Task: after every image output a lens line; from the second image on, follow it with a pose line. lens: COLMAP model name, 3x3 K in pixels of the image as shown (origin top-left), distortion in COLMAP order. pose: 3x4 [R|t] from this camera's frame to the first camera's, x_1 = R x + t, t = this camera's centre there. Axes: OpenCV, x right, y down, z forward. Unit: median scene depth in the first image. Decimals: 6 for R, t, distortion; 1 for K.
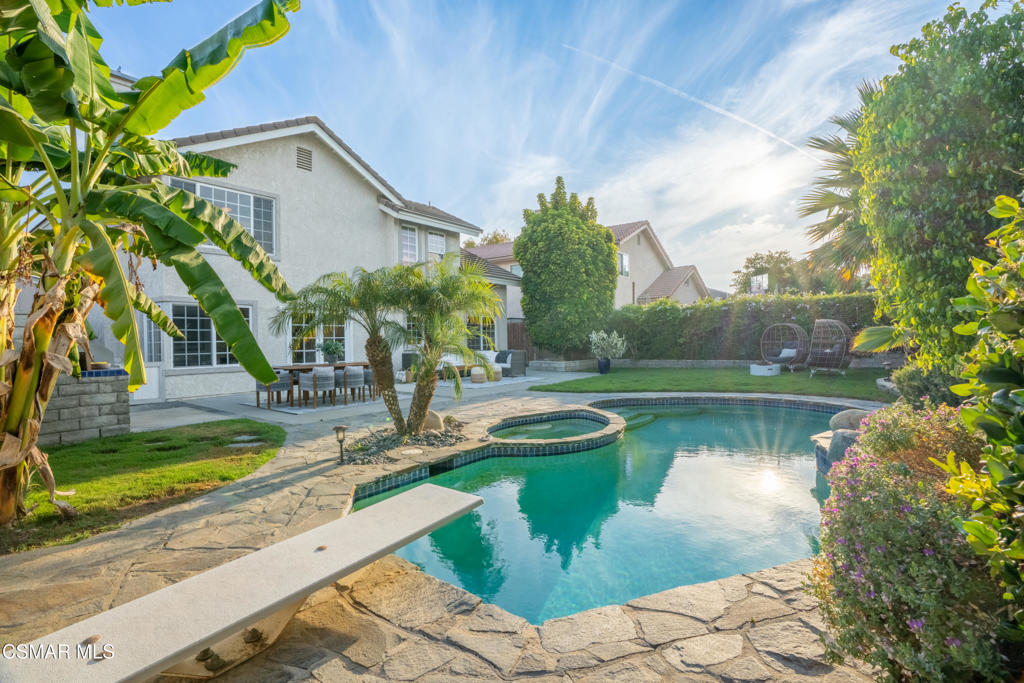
lens RADIAL K [[482.3, 0, 508.1], [0, 482.3, 349.2], [0, 0, 1]] dist [-0.080731, 0.025226]
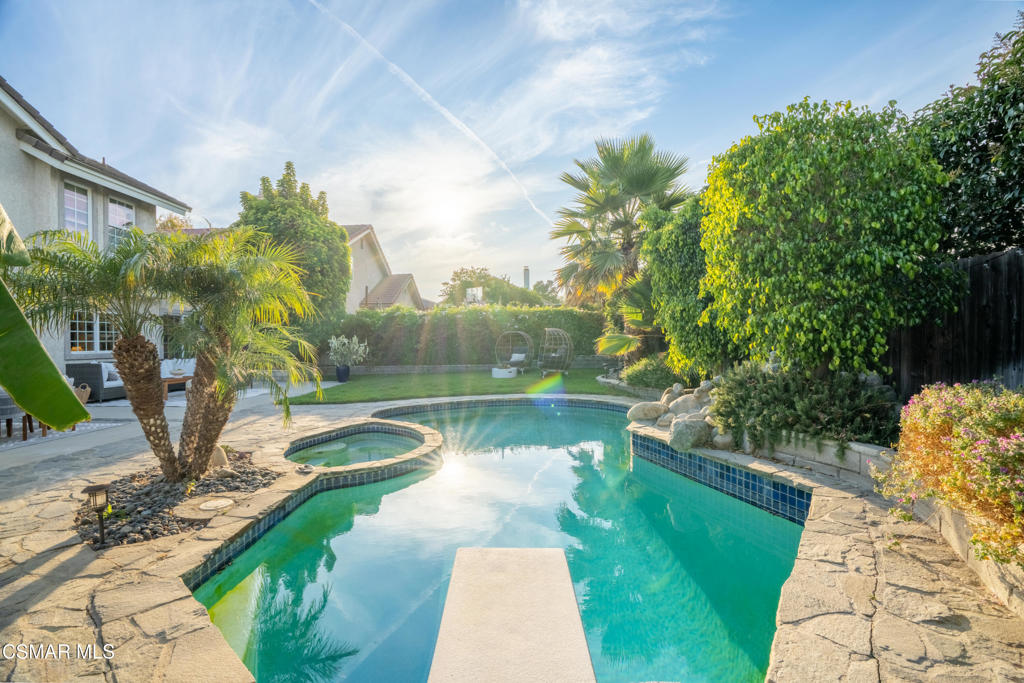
lens RADIAL K [[477.8, 0, 512.0], [0, 477.8, 341.5], [0, 0, 1]] dist [-0.064203, 0.023981]
pose [[0.802313, 0.008195, 0.596848, -0.095667], [0.009485, 0.999604, -0.026476, 0.000467], [-0.596829, 0.026903, 0.801918, 0.073901]]
